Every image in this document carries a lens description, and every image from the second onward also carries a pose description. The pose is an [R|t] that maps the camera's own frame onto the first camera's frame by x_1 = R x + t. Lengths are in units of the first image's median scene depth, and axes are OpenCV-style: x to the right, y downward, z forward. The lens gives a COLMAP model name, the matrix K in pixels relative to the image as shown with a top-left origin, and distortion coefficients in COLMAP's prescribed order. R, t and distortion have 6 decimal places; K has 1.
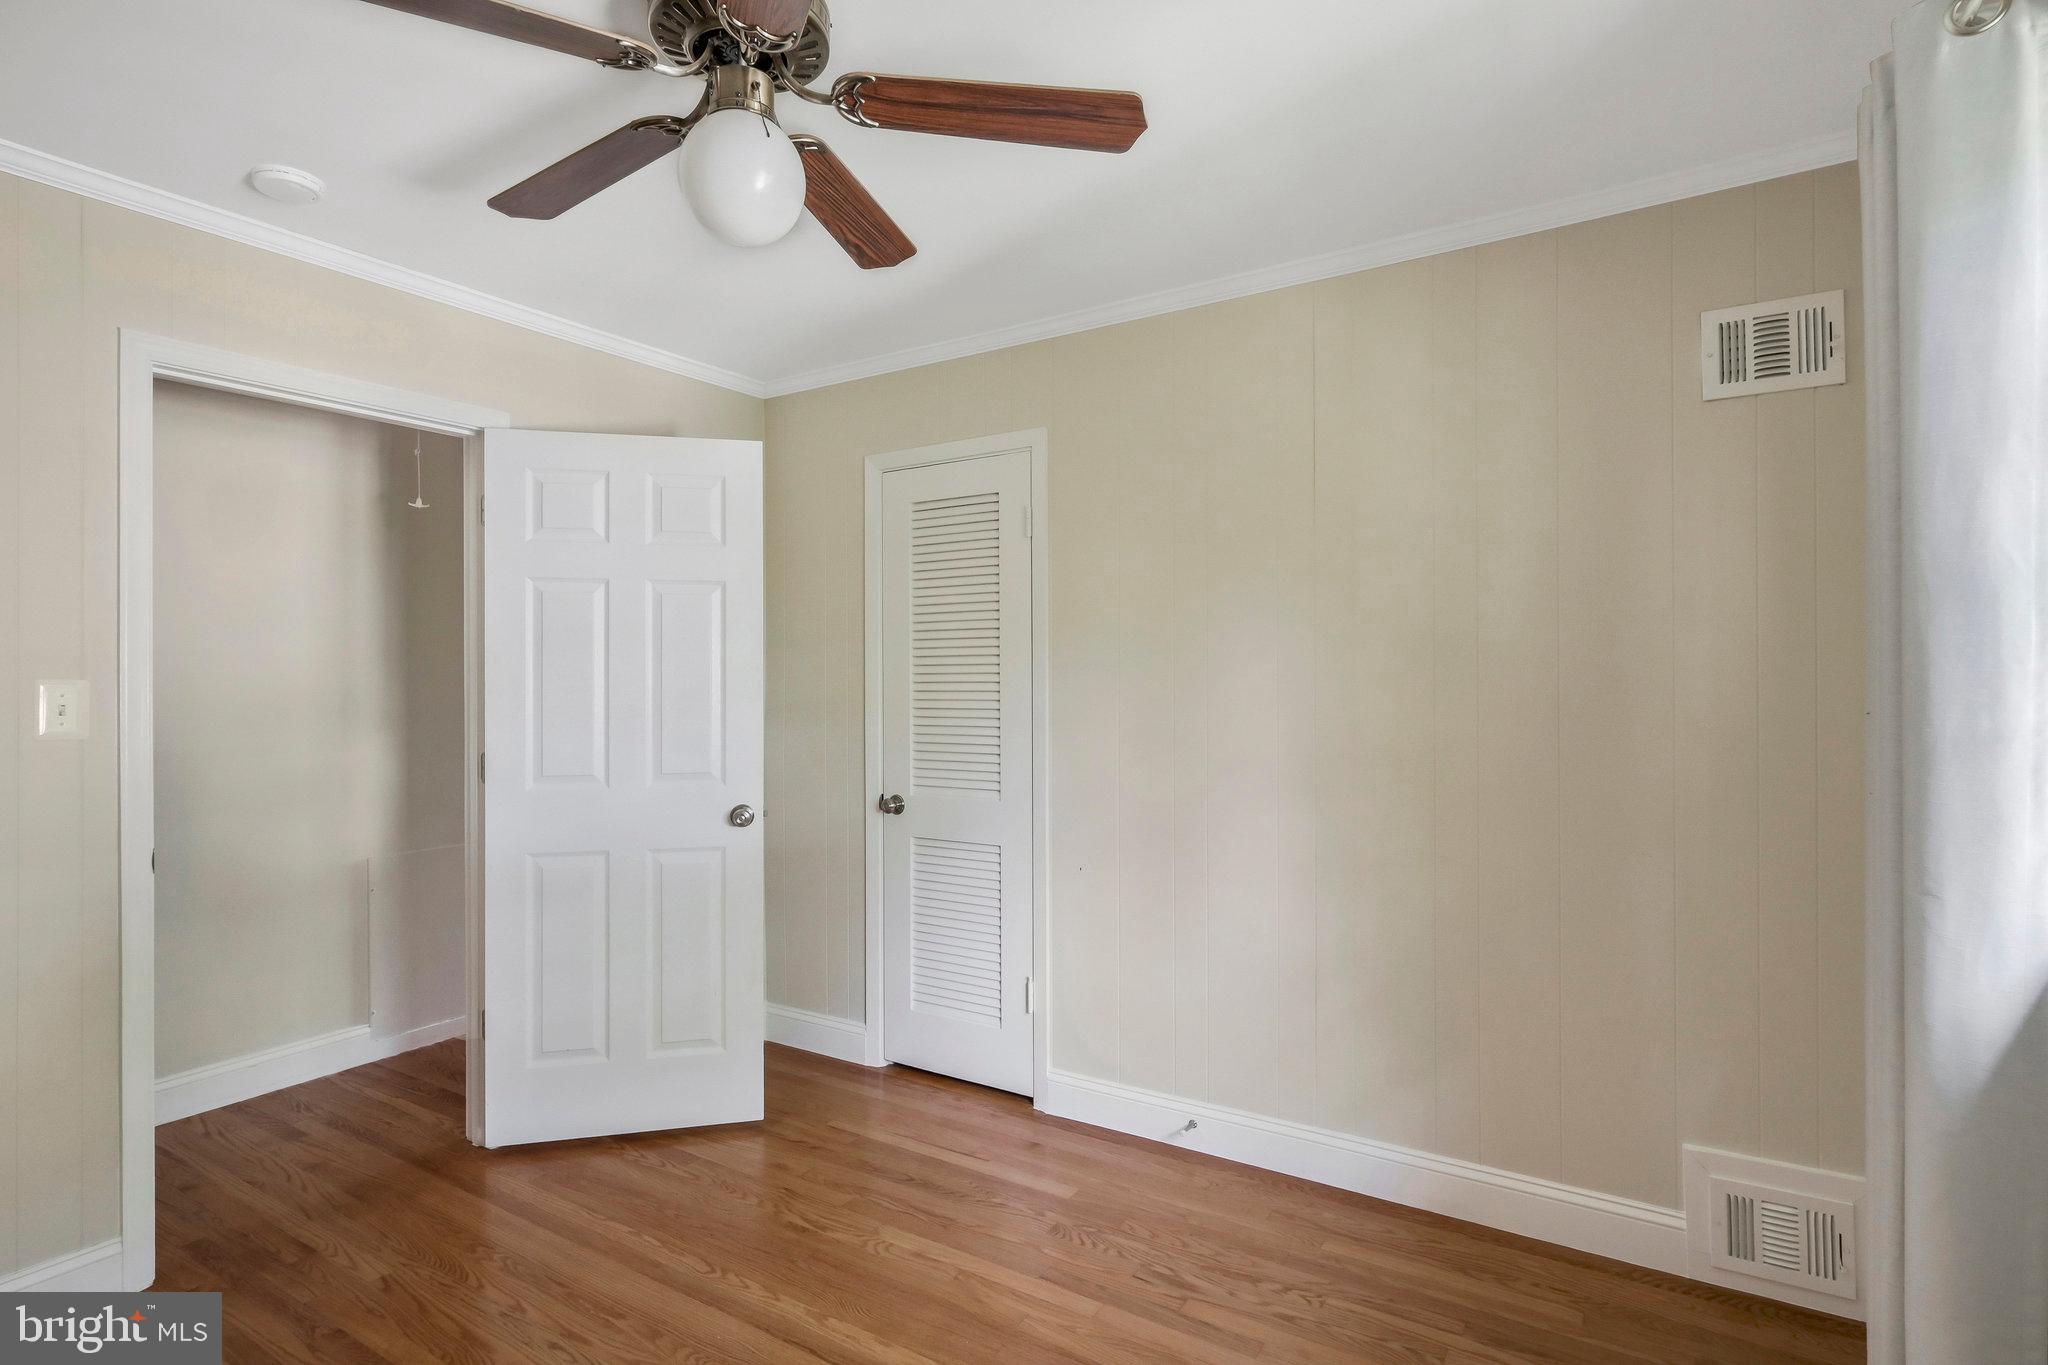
lens RADIAL K [[973.0, 0, 987.9], [0, 973.0, 674.7], [0, 0, 1]] dist [-0.002926, 0.000081]
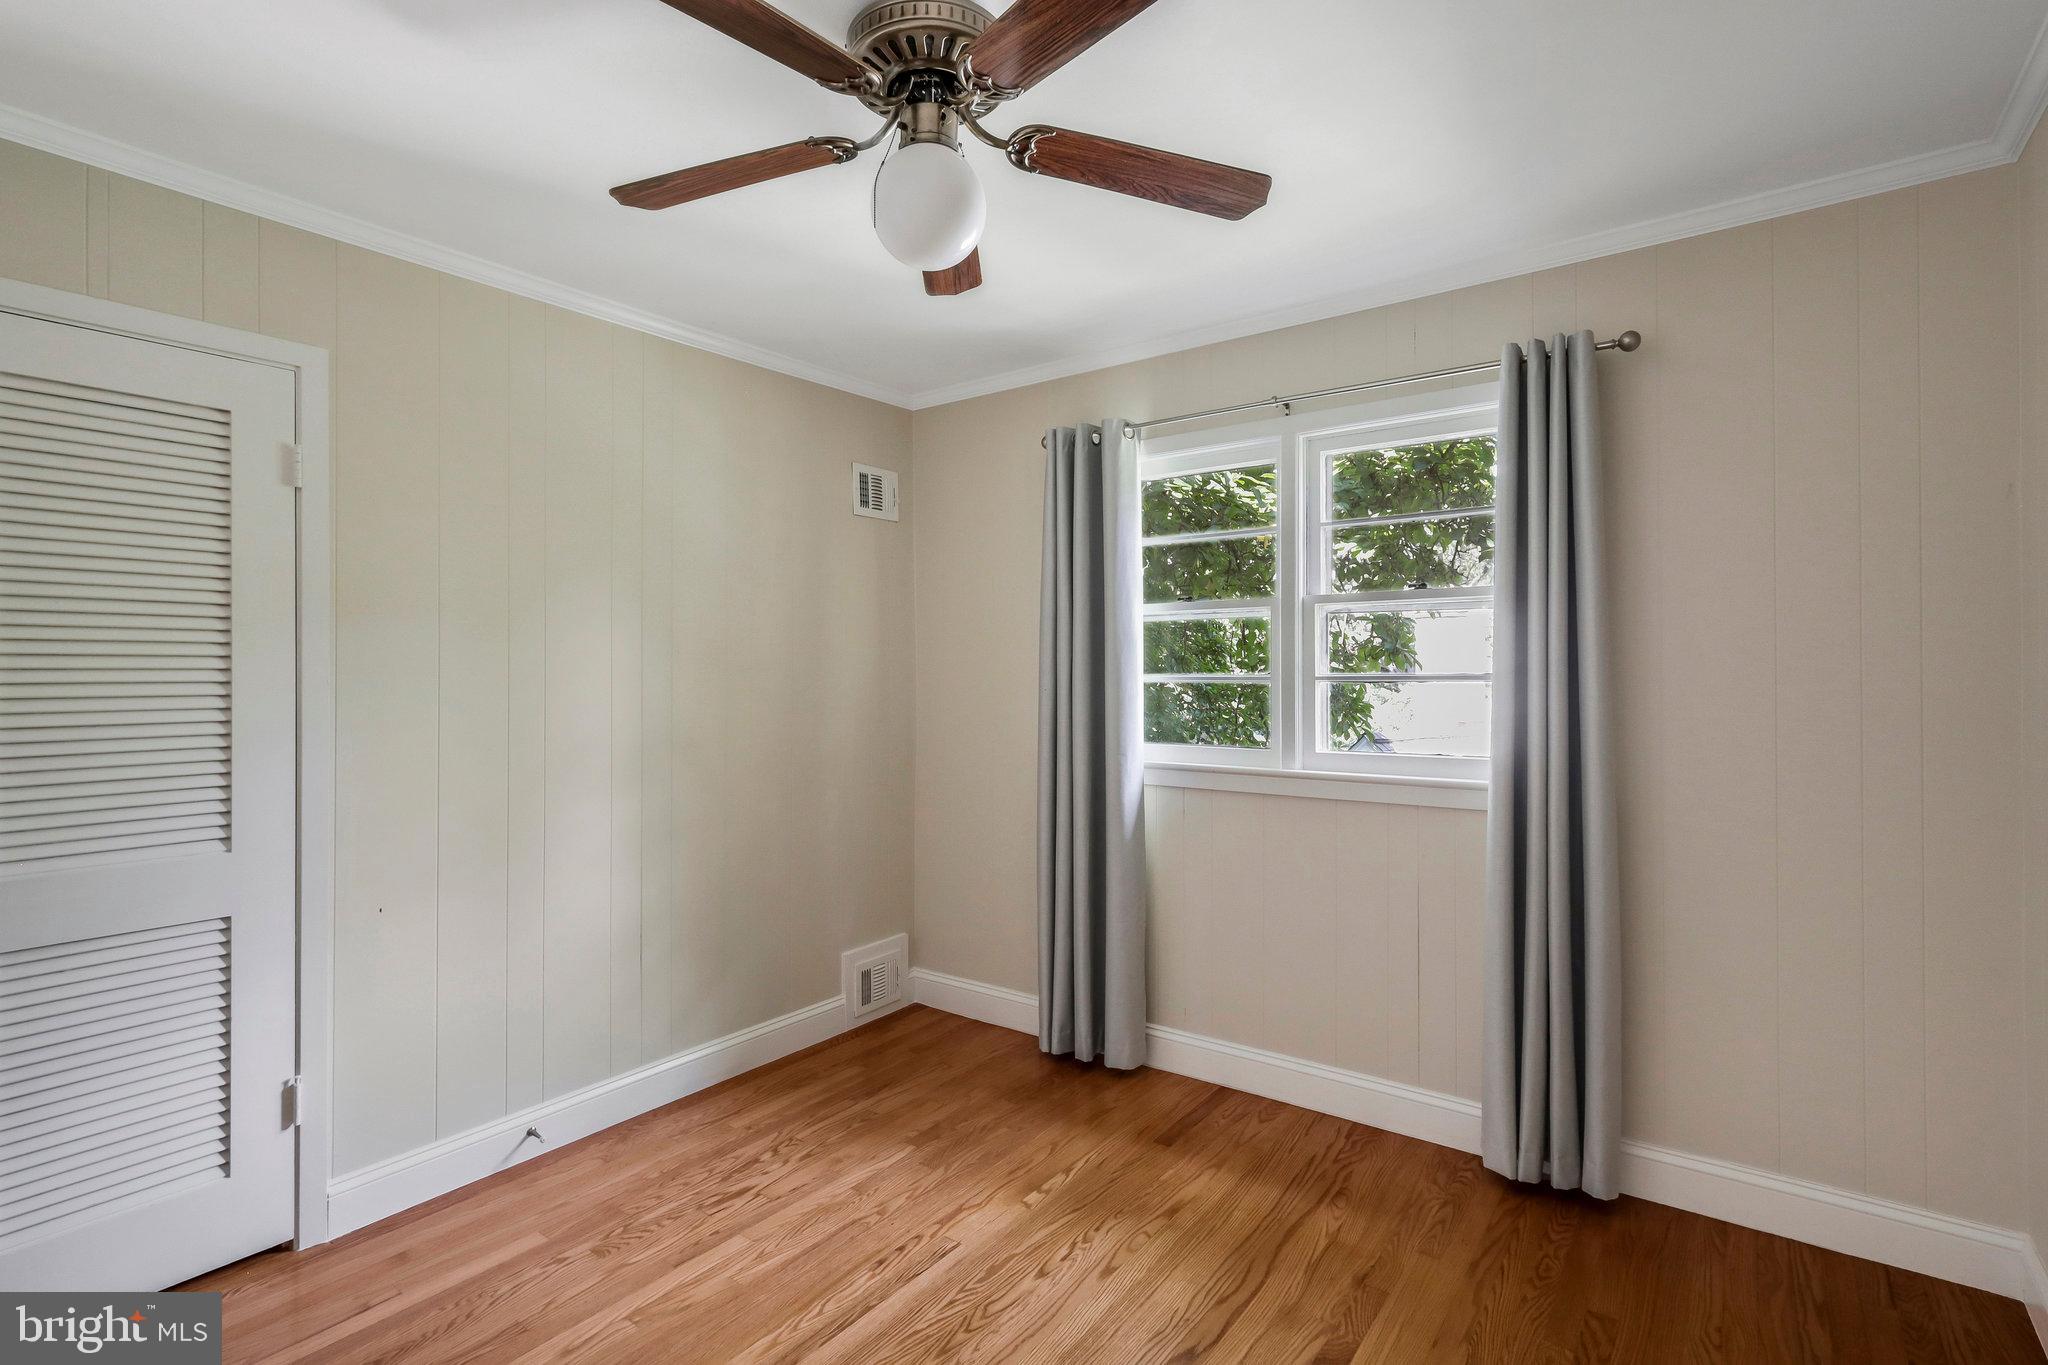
lens RADIAL K [[973.0, 0, 987.9], [0, 973.0, 674.7], [0, 0, 1]] dist [-0.002926, 0.000081]
pose [[0.105560, 0.000303, 0.994413, -0.912096], [-0.004024, 0.999992, 0.000122, -0.000390], [-0.994405, -0.004014, 0.105561, 0.563566]]
